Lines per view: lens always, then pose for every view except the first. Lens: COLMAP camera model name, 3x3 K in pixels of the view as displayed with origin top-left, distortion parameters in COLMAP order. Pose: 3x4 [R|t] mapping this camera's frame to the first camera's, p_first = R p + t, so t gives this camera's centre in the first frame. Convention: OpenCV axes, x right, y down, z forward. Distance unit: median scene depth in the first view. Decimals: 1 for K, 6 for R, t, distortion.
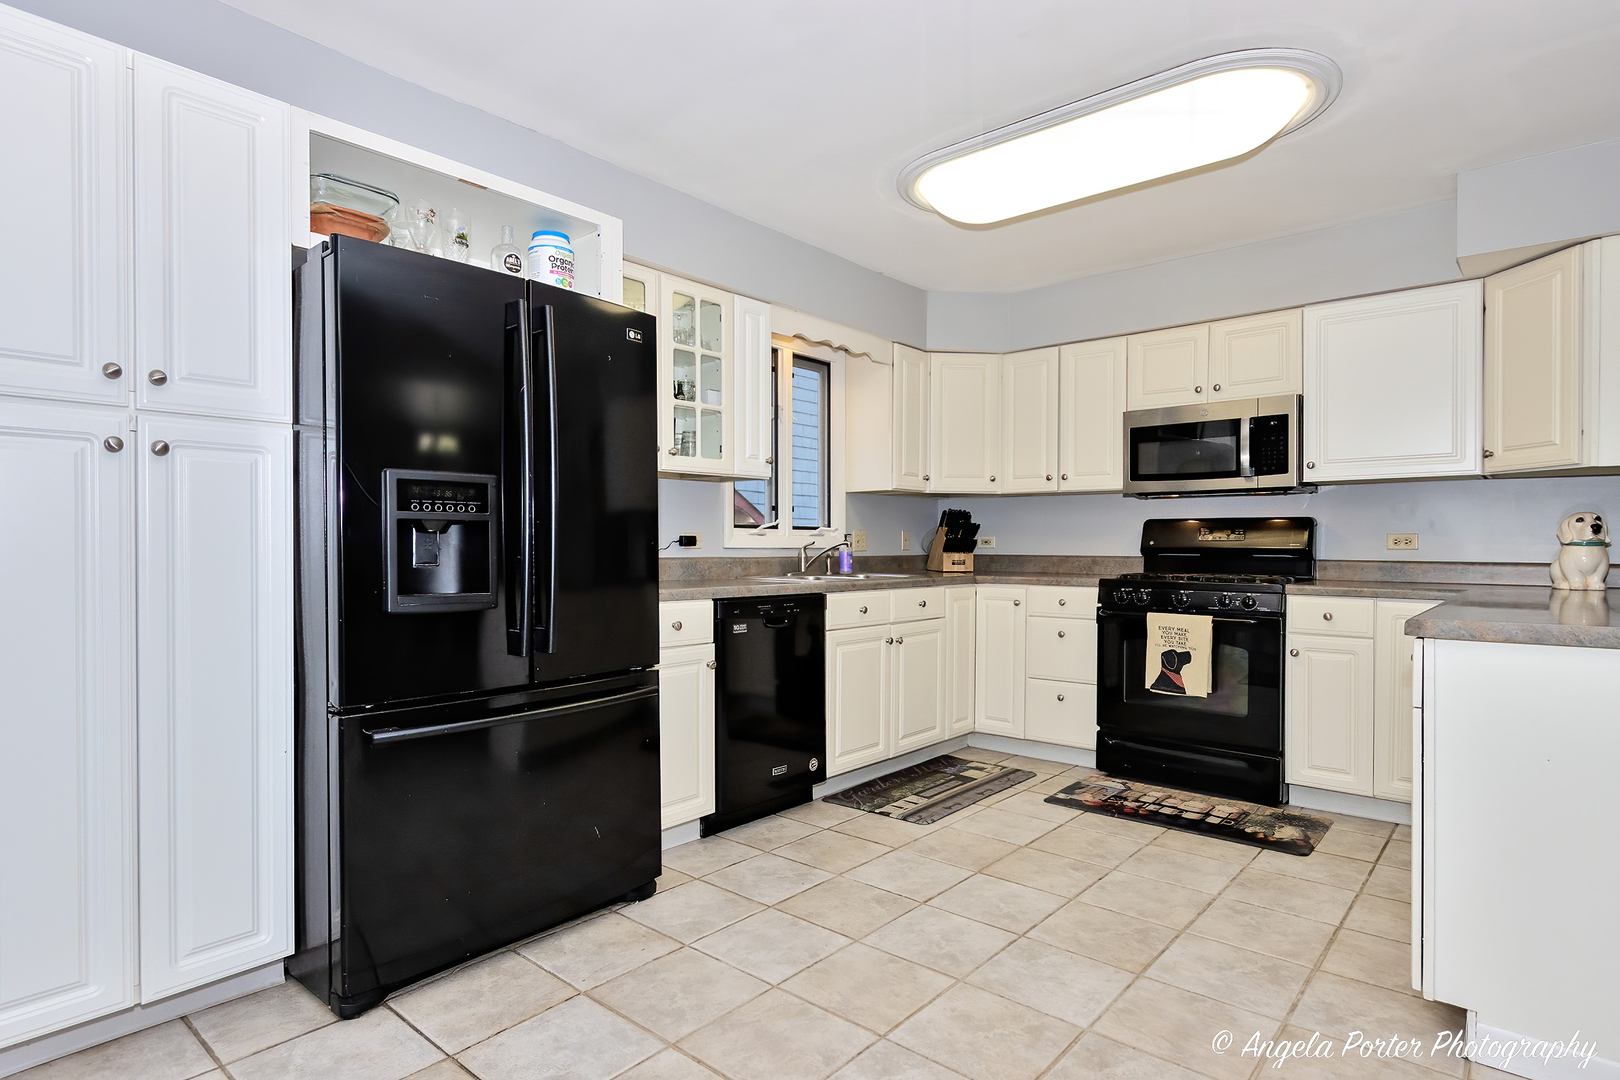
lens RADIAL K [[882.5, 0, 817.4], [0, 882.5, 541.4], [0, 0, 1]] dist [-0.000131, -0.000250]
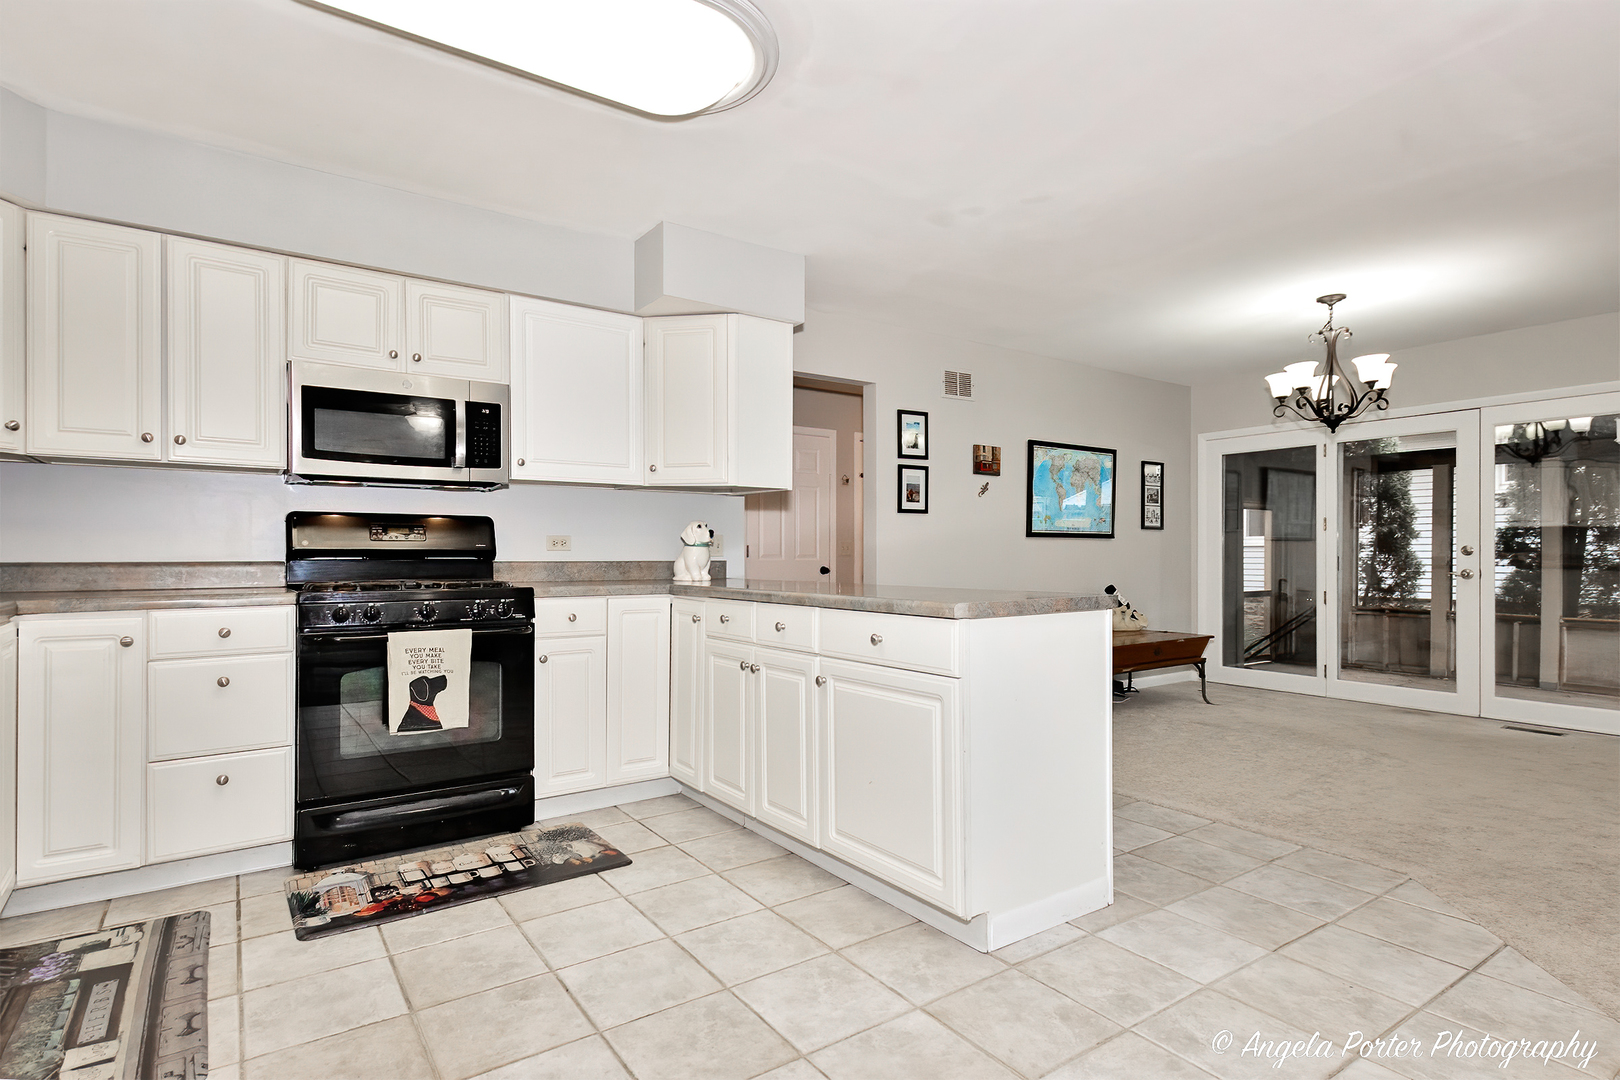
lens RADIAL K [[822.8, 0, 815.2], [0, 822.8, 549.4], [0, 0, 1]] dist [0.004395, -0.001903]
pose [[0.245074, 0.001261, 0.969504, -0.234521], [-0.000060, 0.999999, -0.001285, 0.009651], [-0.969504, 0.000257, 0.245074, 0.488002]]
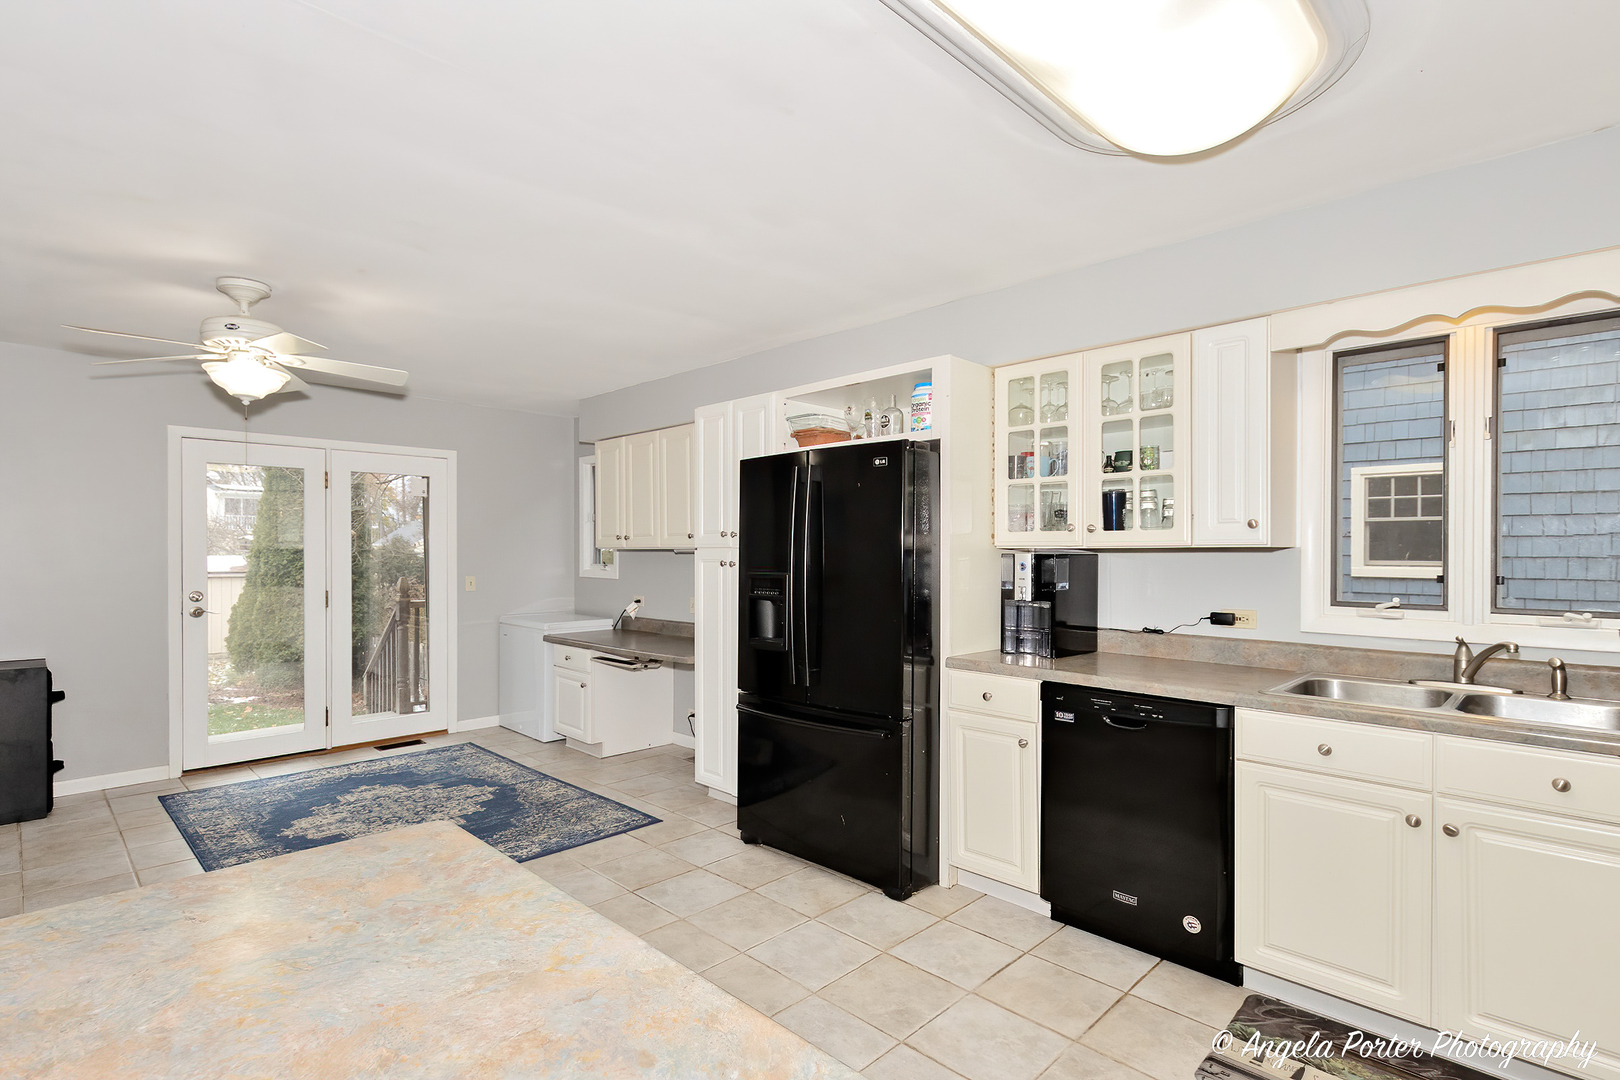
lens RADIAL K [[779.9, 0, 820.6], [0, 779.9, 531.9], [0, 0, 1]] dist [0.001456, -0.000161]
pose [[-0.064834, -0.022539, -0.997641, 0.666750], [-0.000793, 0.999746, -0.022535, -0.070395], [0.997896, -0.000670, -0.064836, 0.682994]]
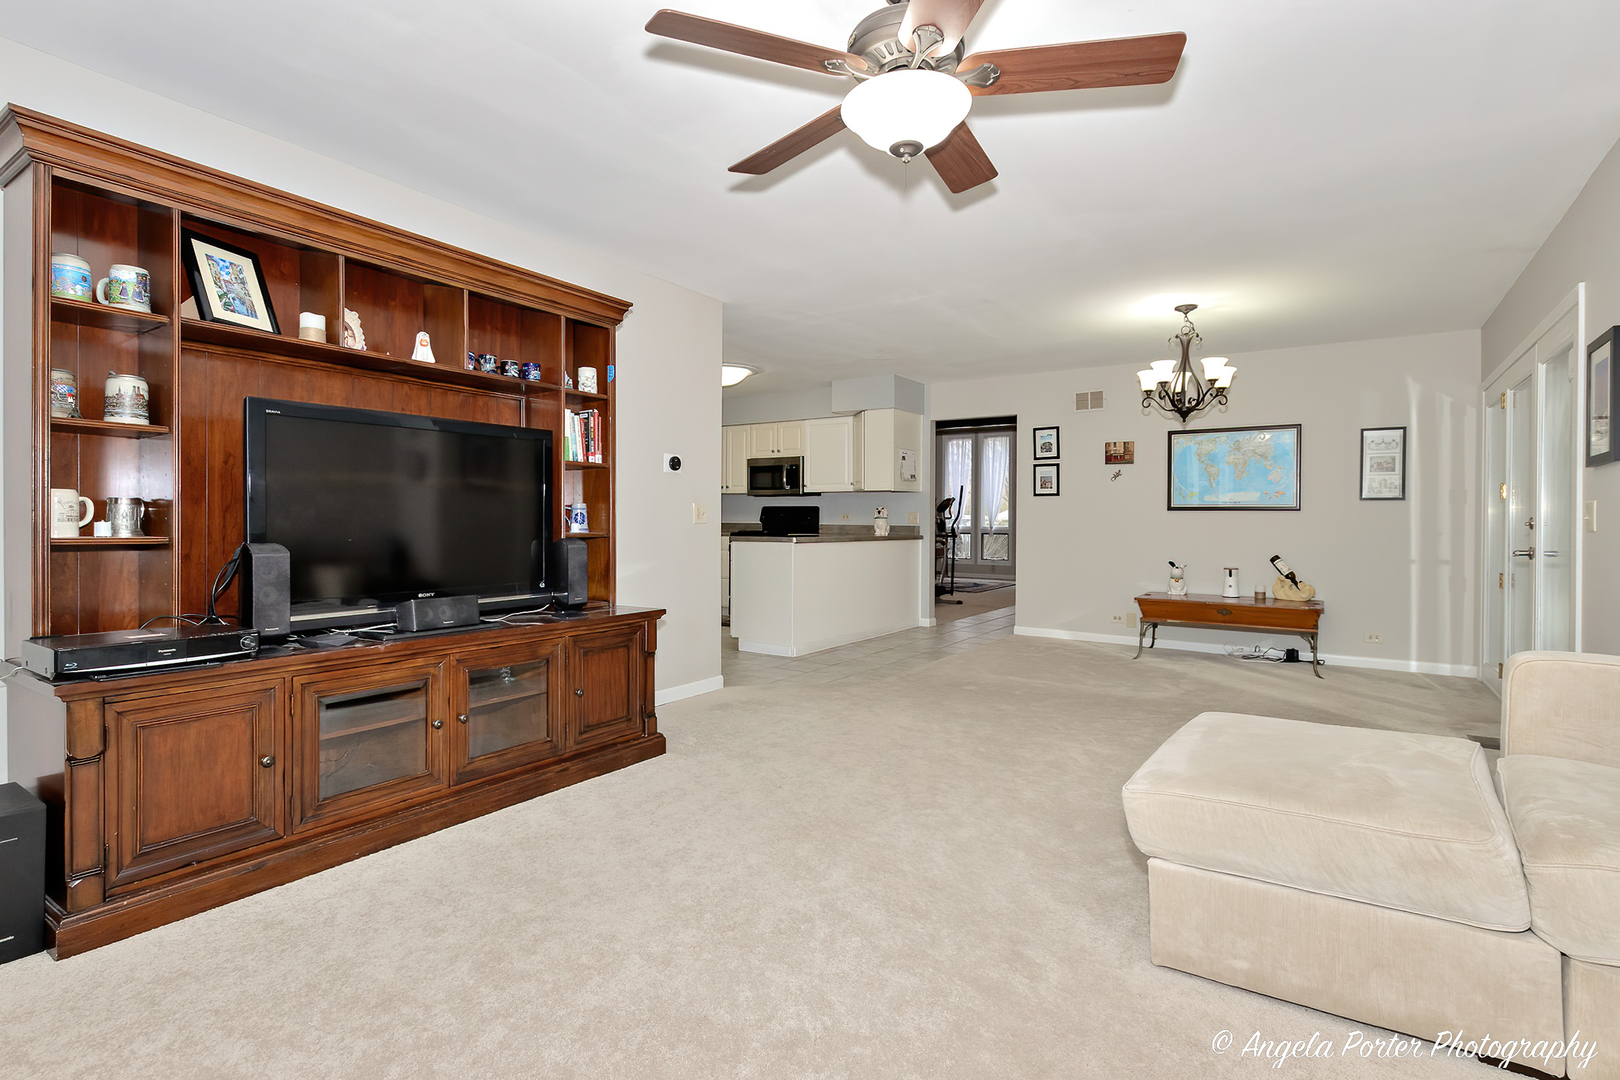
lens RADIAL K [[779.9, 0, 820.6], [0, 779.9, 531.9], [0, 0, 1]] dist [0.001456, -0.000161]
pose [[0.993015, -0.000592, 0.117991, 0.351121], [-0.001901, 0.999777, 0.021017, -0.003321], [-0.117977, -0.021095, 0.992792, -1.181606]]
